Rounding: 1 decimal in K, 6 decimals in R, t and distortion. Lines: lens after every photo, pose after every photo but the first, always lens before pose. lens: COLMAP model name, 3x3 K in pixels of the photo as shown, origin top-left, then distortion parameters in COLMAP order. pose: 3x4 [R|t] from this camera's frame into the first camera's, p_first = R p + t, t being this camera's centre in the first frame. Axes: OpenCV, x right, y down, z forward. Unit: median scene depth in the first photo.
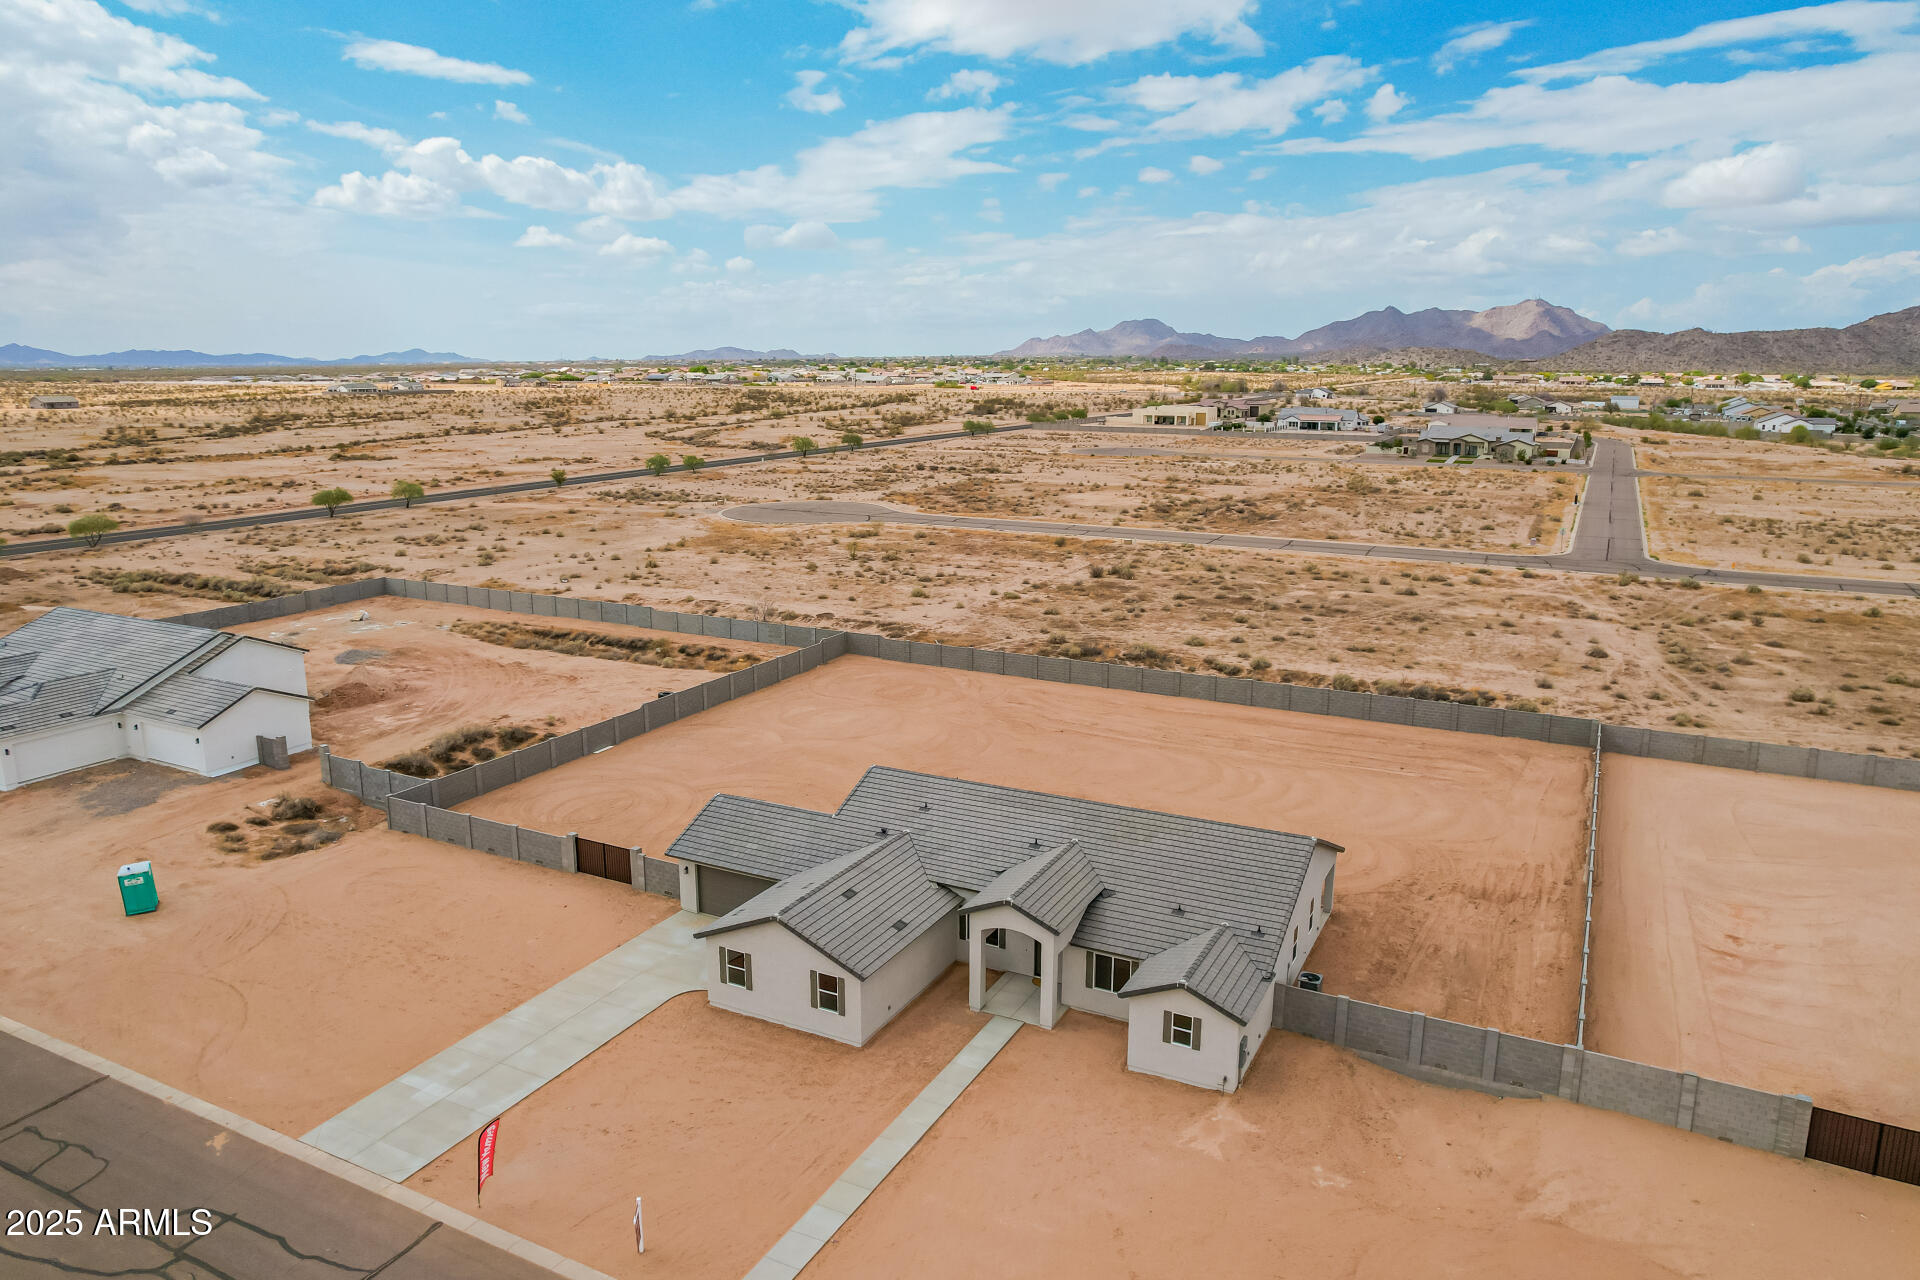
lens RADIAL K [[1278.2, 0, 960.0], [0, 1278.2, 640.0], [0, 0, 1]] dist [-0.075942, 0.068933]
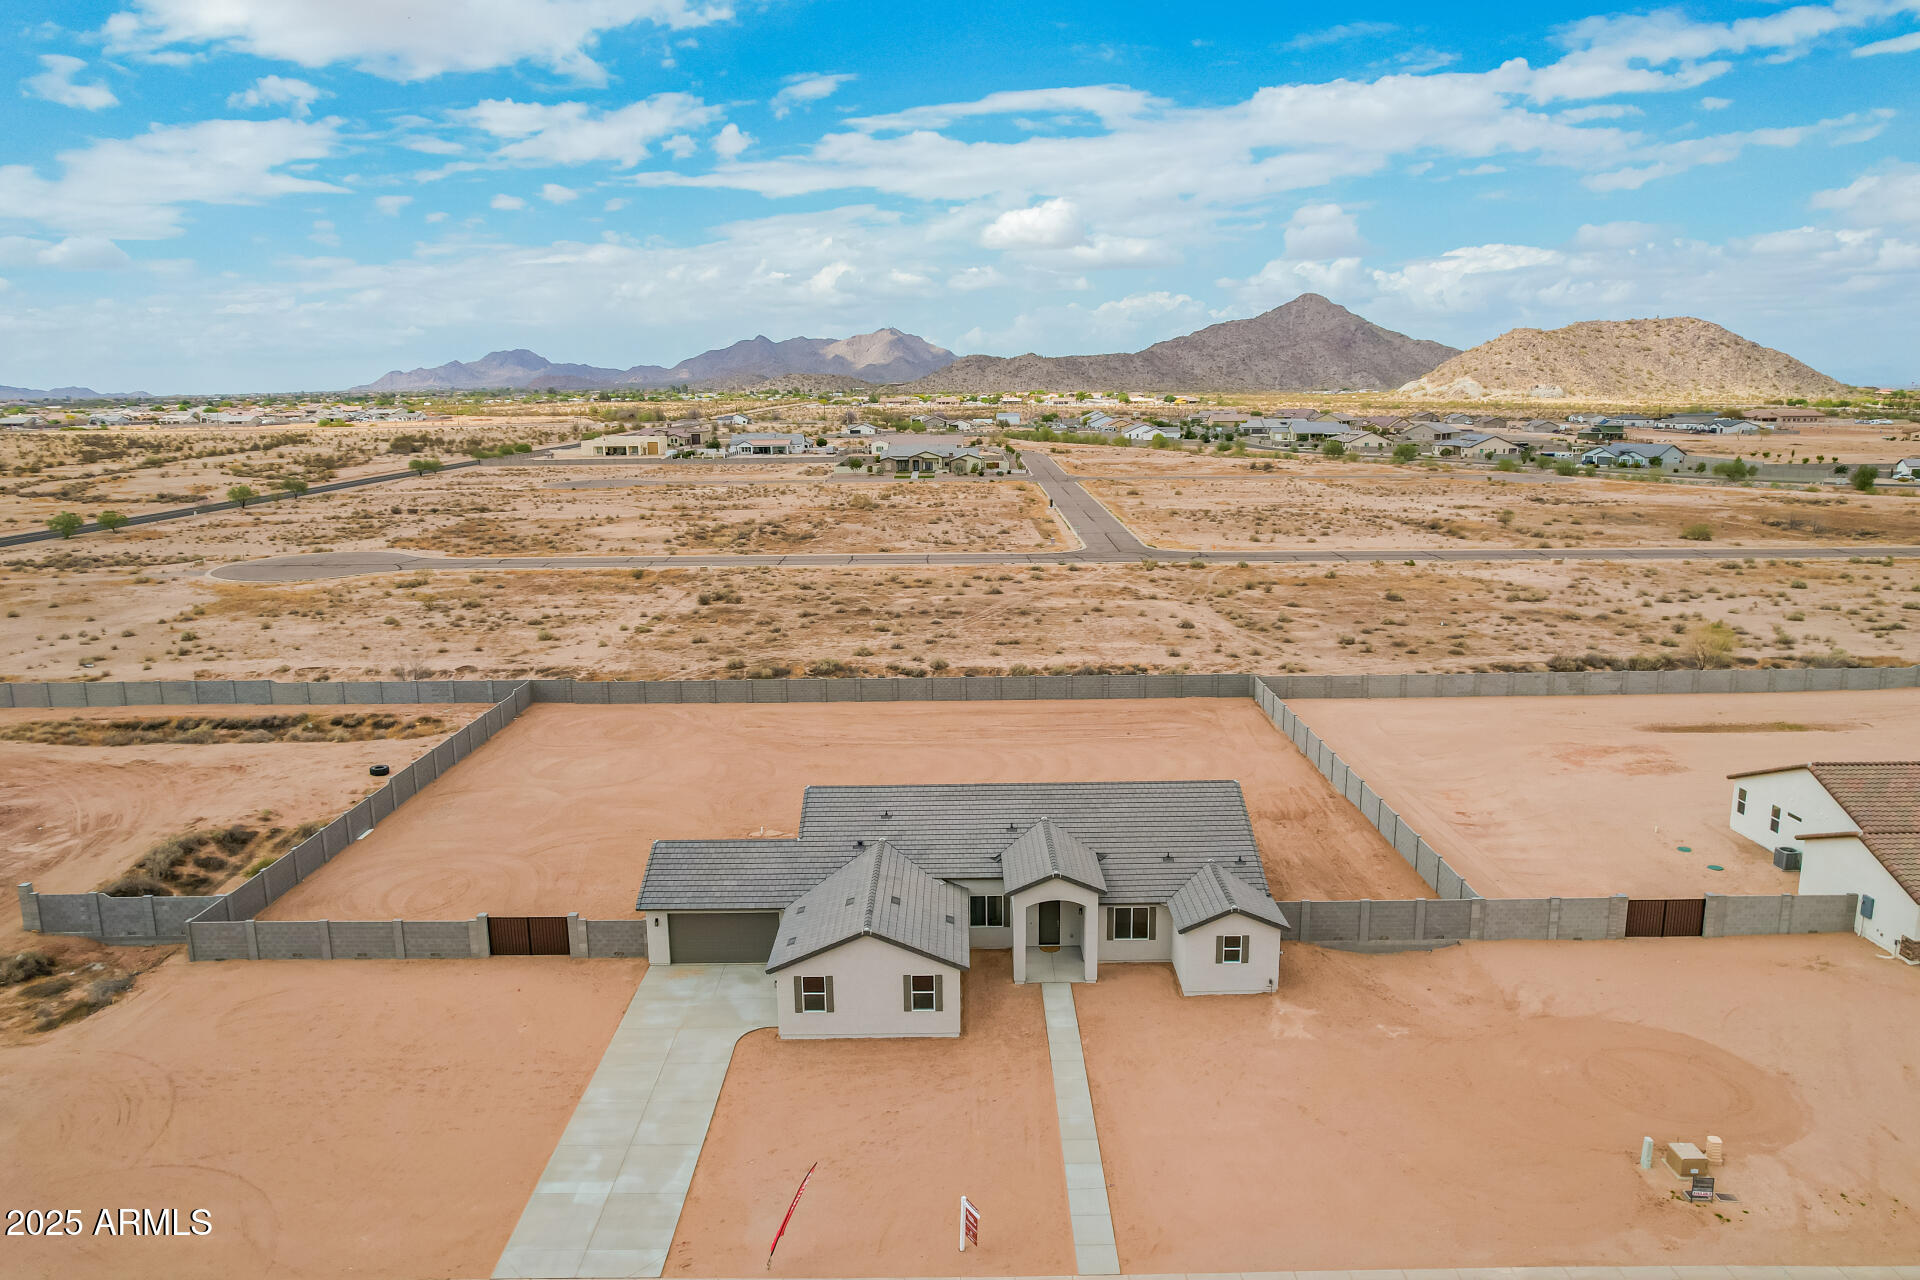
lens RADIAL K [[1275.0, 0, 964.6], [0, 1275.0, 630.9], [0, 0, 1]] dist [-0.070951, 0.063185]
pose [[0.886152, -0.098179, 0.452875, -0.386781], [0.111064, 0.993811, -0.001872, -0.008711], [-0.449888, 0.051957, 0.891572, 0.031436]]
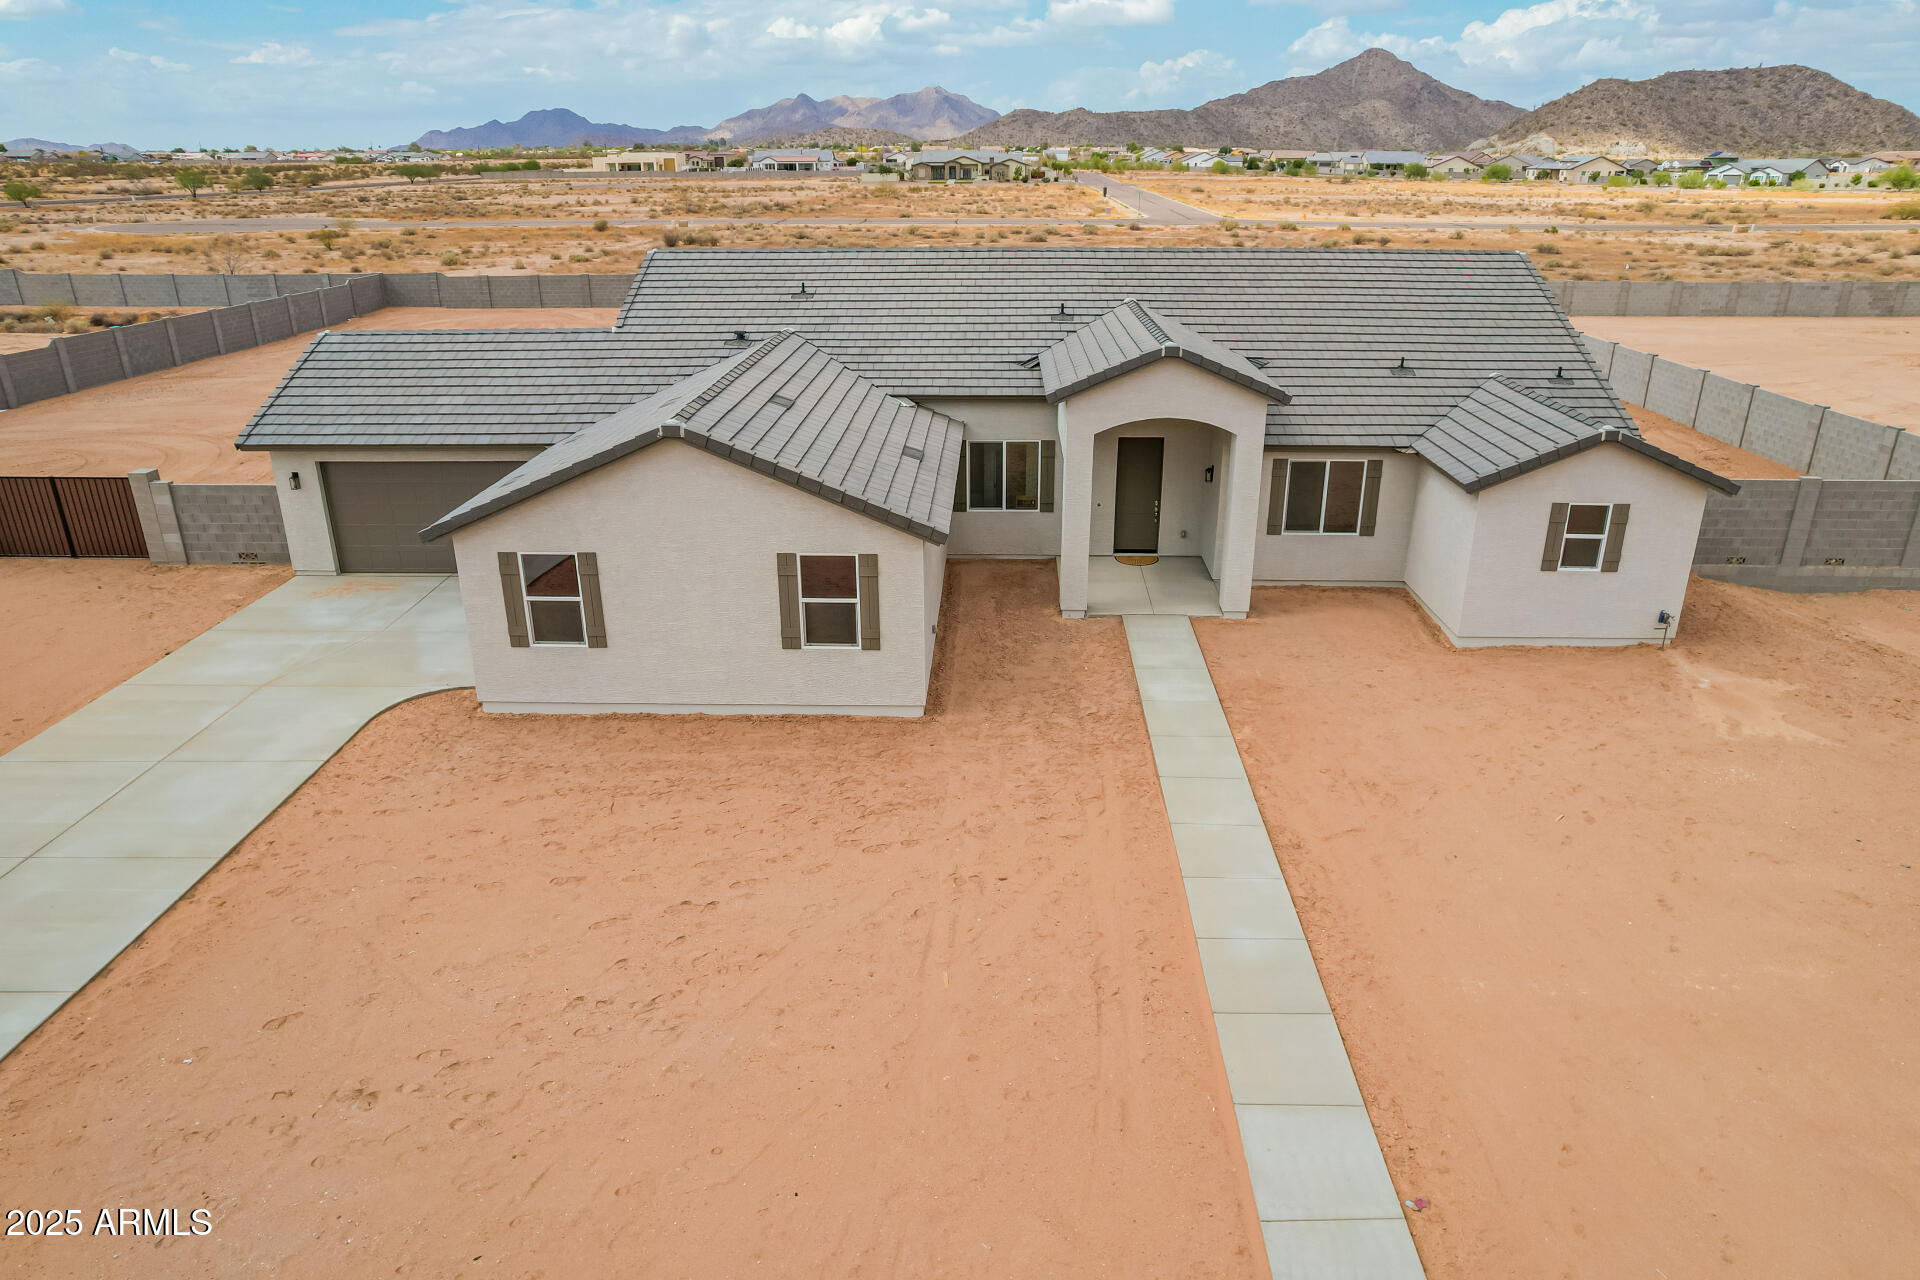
lens RADIAL K [[1228.8, 0, 966.5], [0, 1228.8, 641.4], [0, 0, 1]] dist [-0.080284, 0.075817]
pose [[0.901548, -0.162428, 0.401035, -0.167482], [0.095574, 0.978726, 0.181549, 0.167587], [-0.421992, -0.125347, 0.897892, 0.472113]]
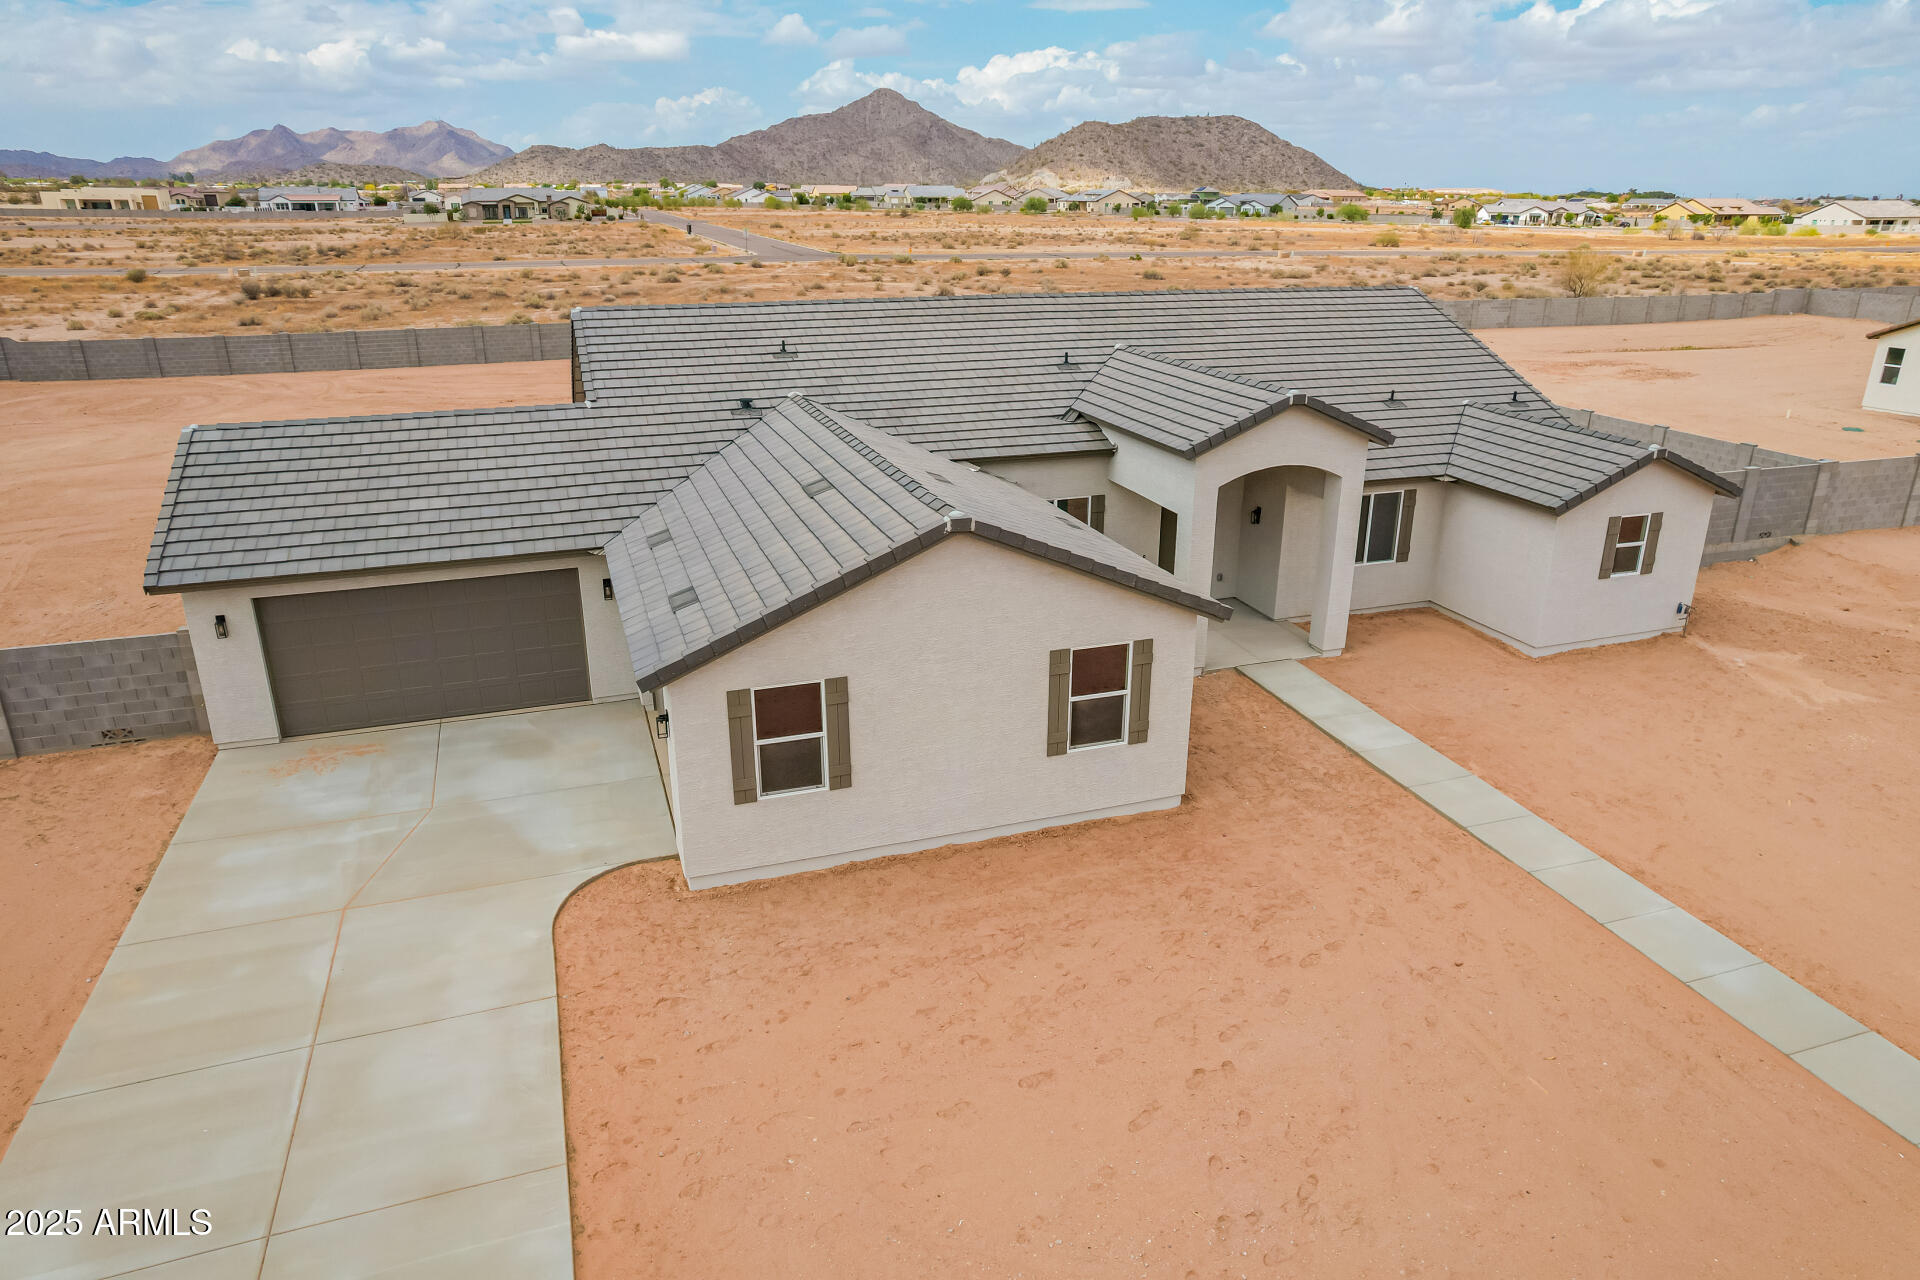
lens RADIAL K [[1228.8, 0, 966.5], [0, 1228.8, 641.4], [0, 0, 1]] dist [-0.080284, 0.075817]
pose [[0.688442, -0.250306, 0.680731, -0.274008], [0.154382, 0.967626, 0.199667, 0.139746], [-0.708671, -0.032366, 0.704796, 0.584963]]
